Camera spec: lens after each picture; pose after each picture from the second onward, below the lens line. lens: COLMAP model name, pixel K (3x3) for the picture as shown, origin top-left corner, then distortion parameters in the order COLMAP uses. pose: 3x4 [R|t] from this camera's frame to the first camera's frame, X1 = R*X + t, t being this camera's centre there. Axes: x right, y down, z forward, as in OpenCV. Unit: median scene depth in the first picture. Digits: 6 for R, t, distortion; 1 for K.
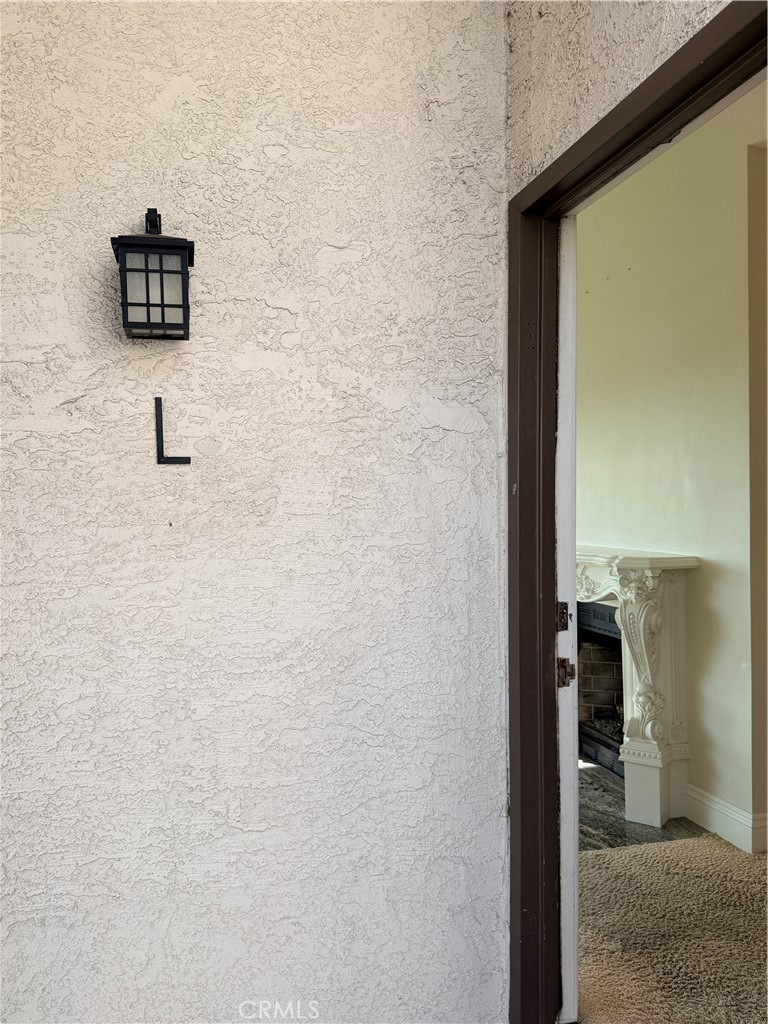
lens RADIAL K [[811.9, 0, 384.0], [0, 811.9, 512.0], [0, 0, 1]] dist [0.087594, -0.147815]
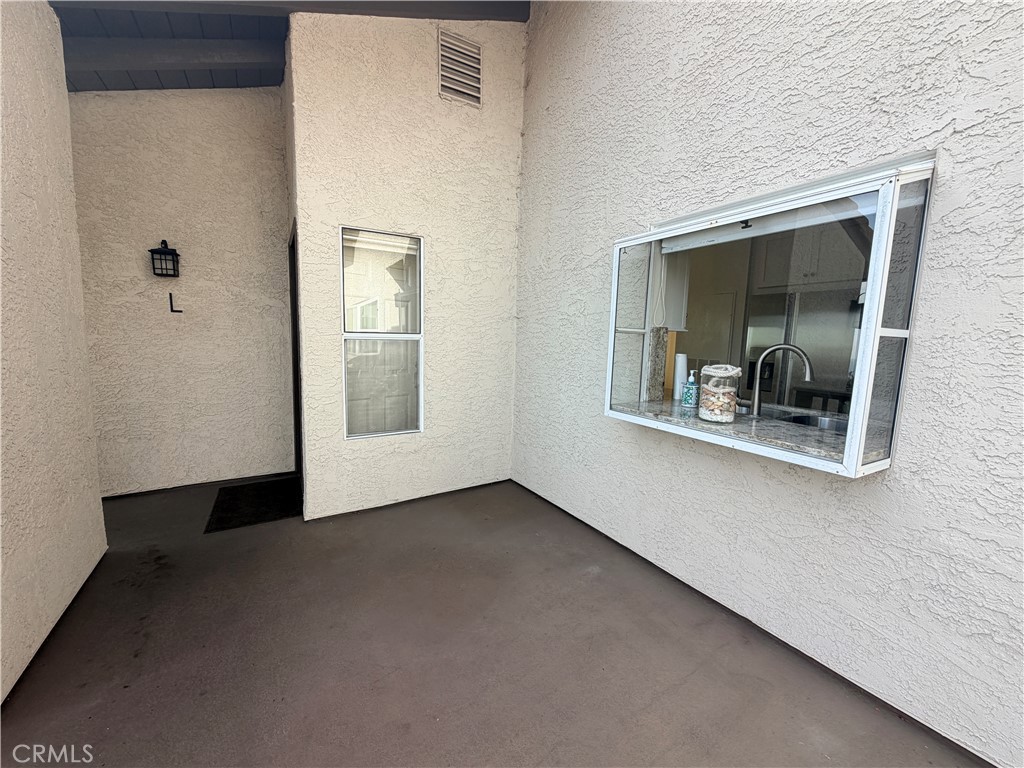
lens RADIAL K [[408.9, 0, 512.0], [0, 408.9, 384.0], [0, 0, 1]] dist [-0.000693, -0.000127]
pose [[0.961451, 0.005917, 0.274912, 0.657566], [-0.037245, 0.993357, 0.108876, 0.002465], [-0.272442, -0.114918, 0.955285, -1.128339]]
